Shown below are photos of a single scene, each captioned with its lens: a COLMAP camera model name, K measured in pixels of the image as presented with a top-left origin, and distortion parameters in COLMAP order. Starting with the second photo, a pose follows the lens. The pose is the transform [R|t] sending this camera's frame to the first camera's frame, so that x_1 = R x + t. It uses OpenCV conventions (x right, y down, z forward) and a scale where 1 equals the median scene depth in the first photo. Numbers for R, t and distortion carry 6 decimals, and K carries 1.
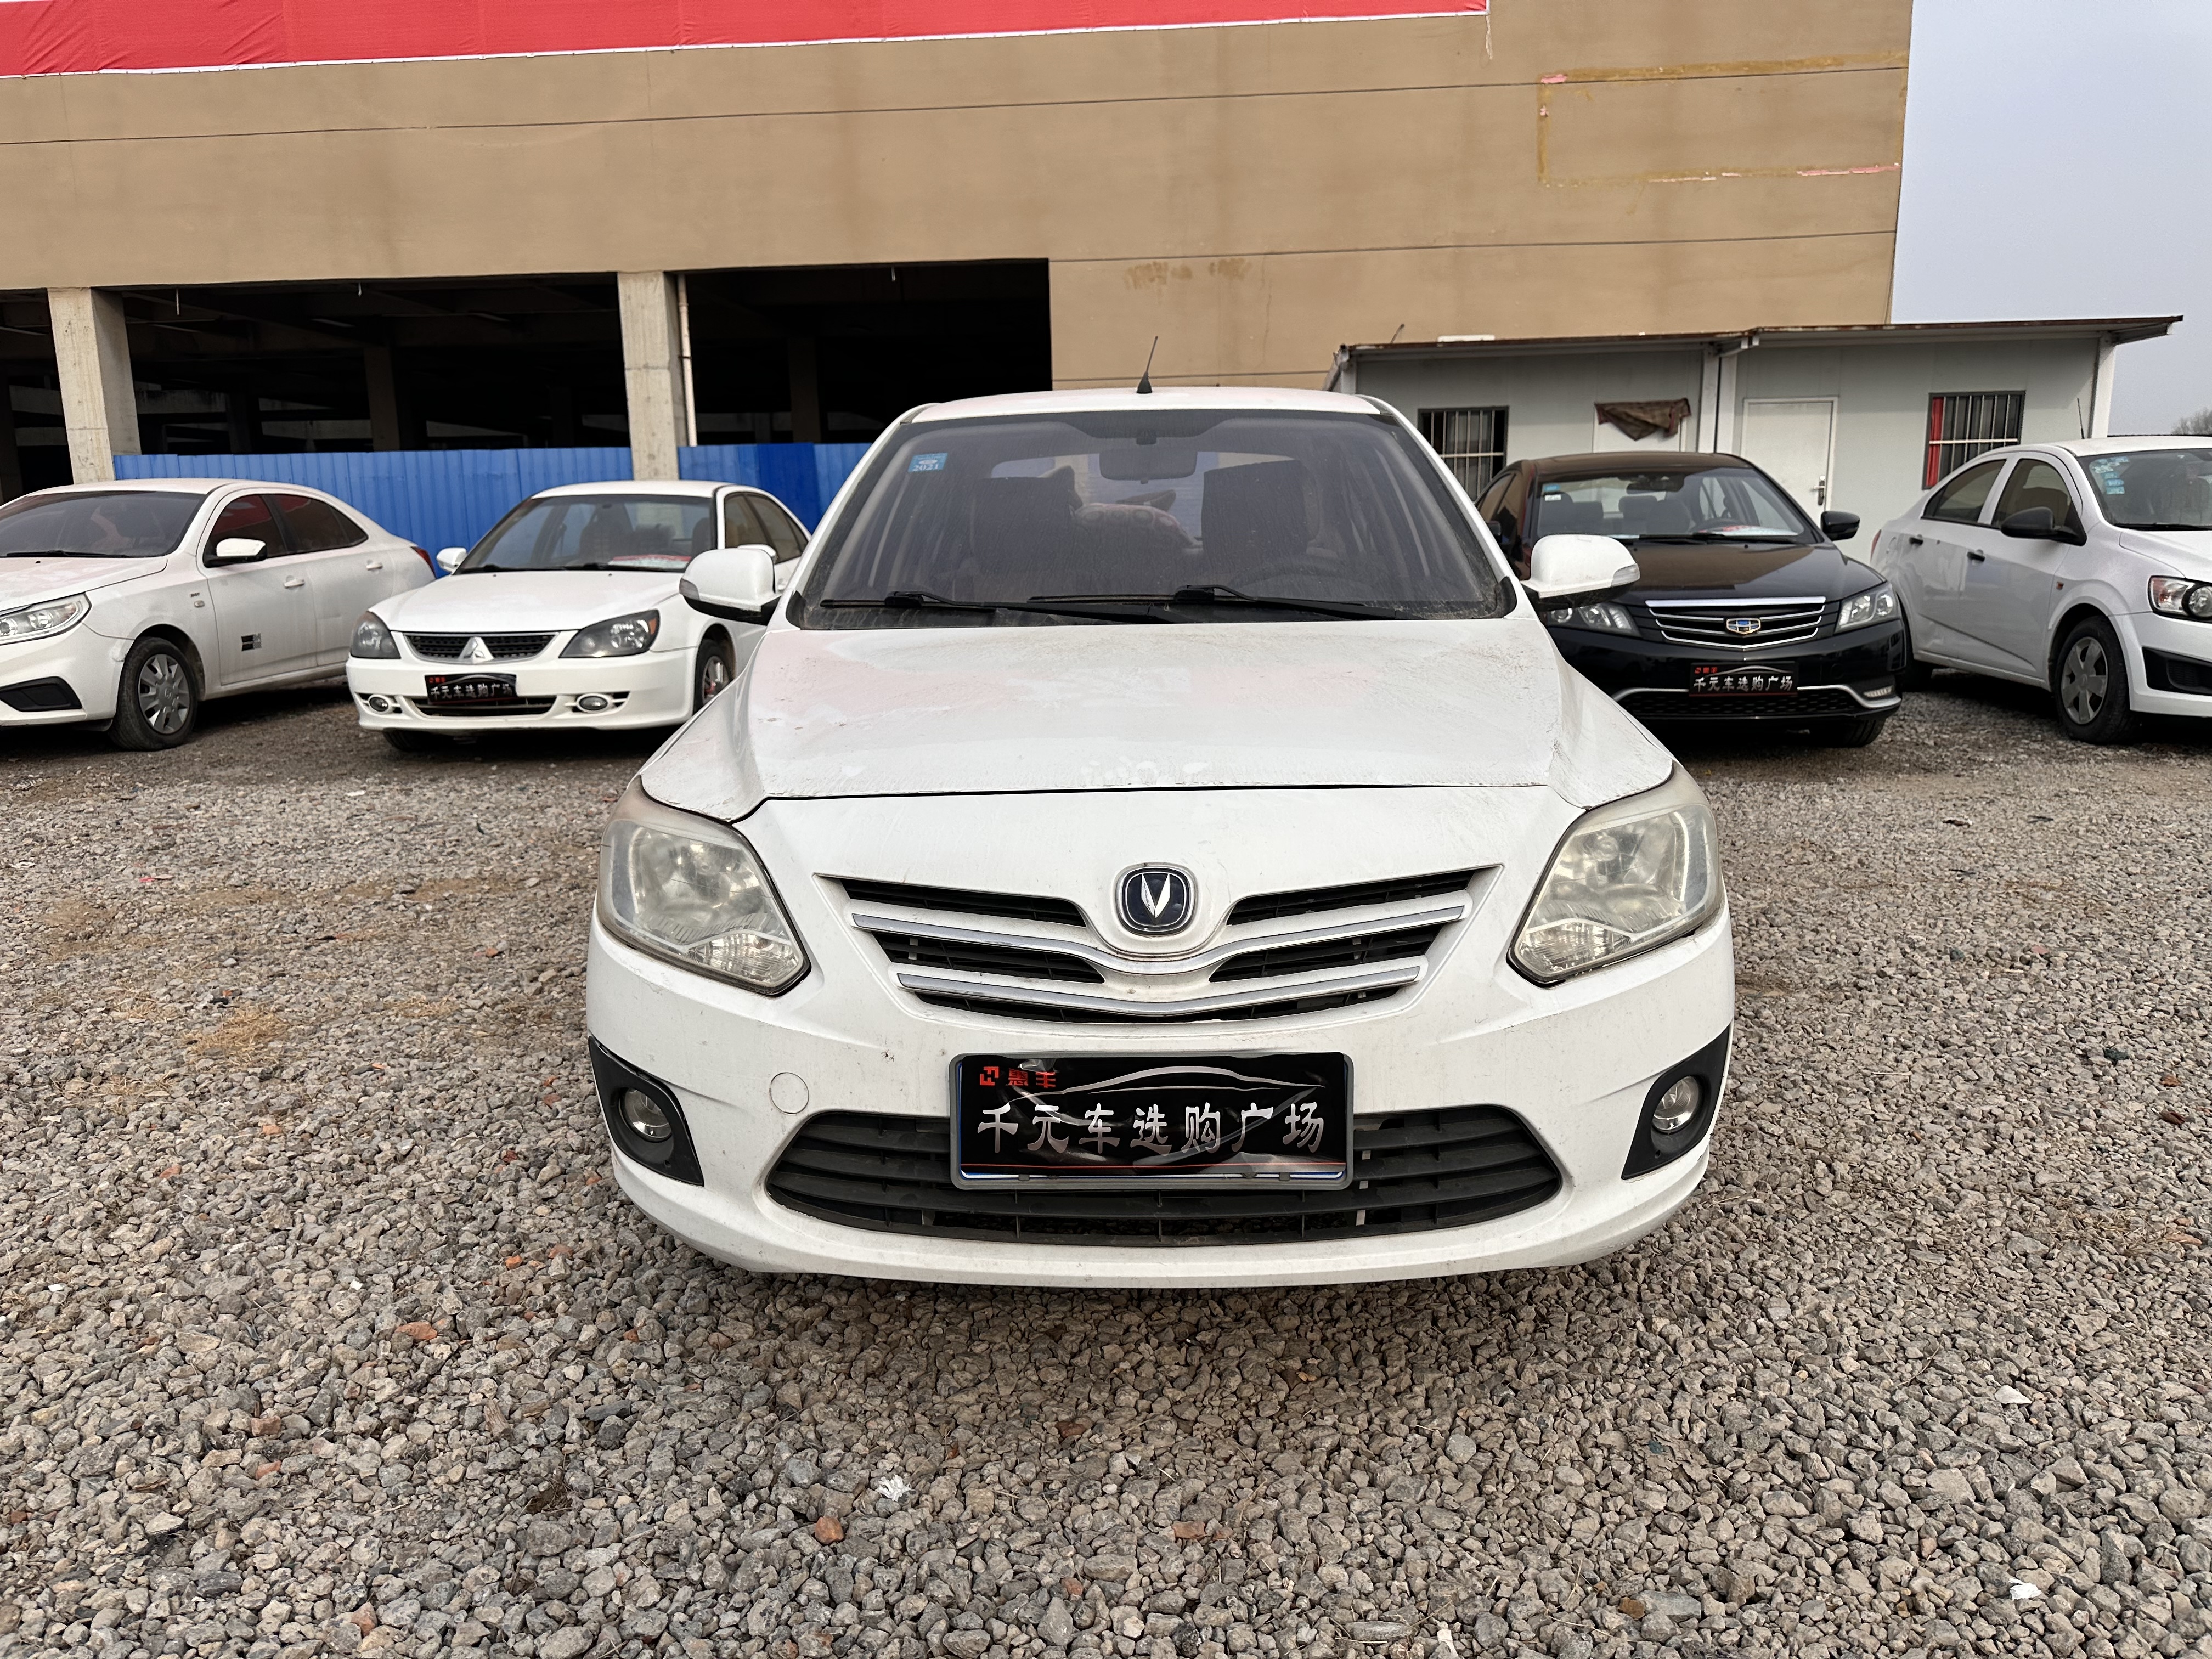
lens RADIAL K [[1555.9, 0, 1112.9], [0, 1555.9, 822.7], [0, 0, 1]] dist [0.037626, -0.043329]
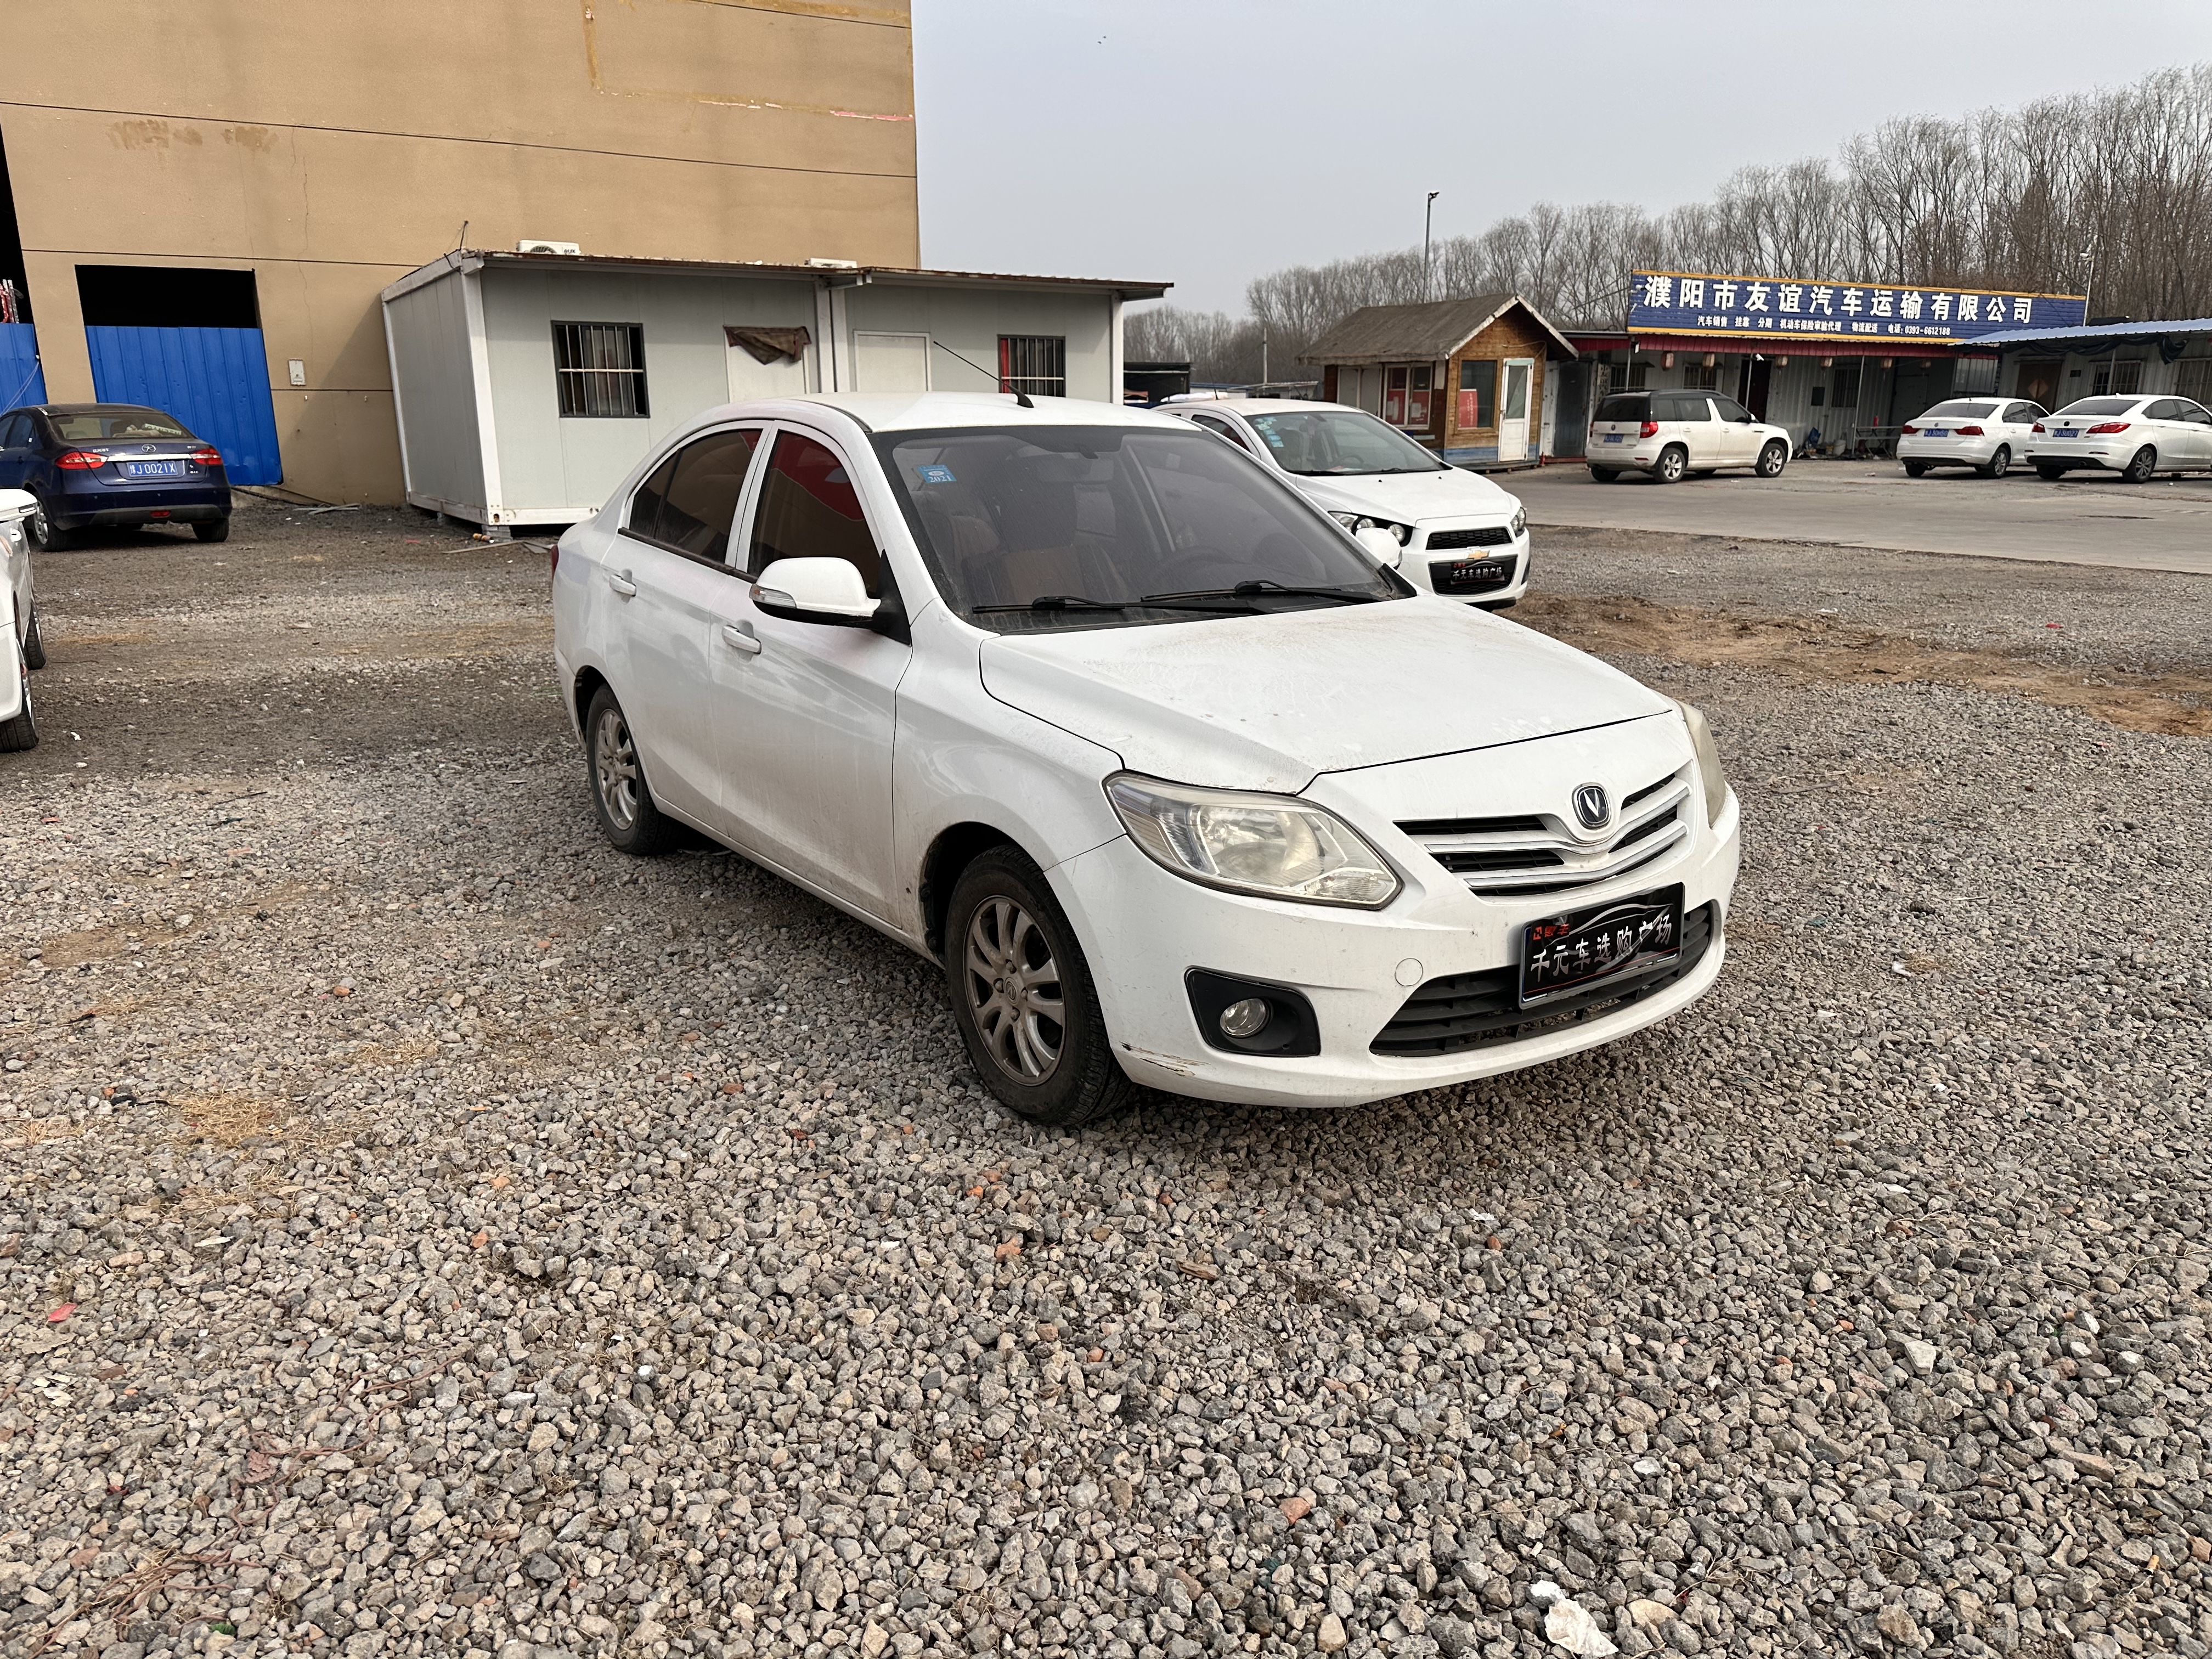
lens RADIAL K [[1555.9, 0, 1104.7], [0, 1555.9, 821.7], [0, 0, 1]] dist [0.037626, -0.043329]
pose [[0.805225, -0.134315, 0.577557, -0.776406], [0.098050, 0.990760, 0.093708, -0.079875], [-0.584807, -0.018826, 0.810954, -0.001707]]
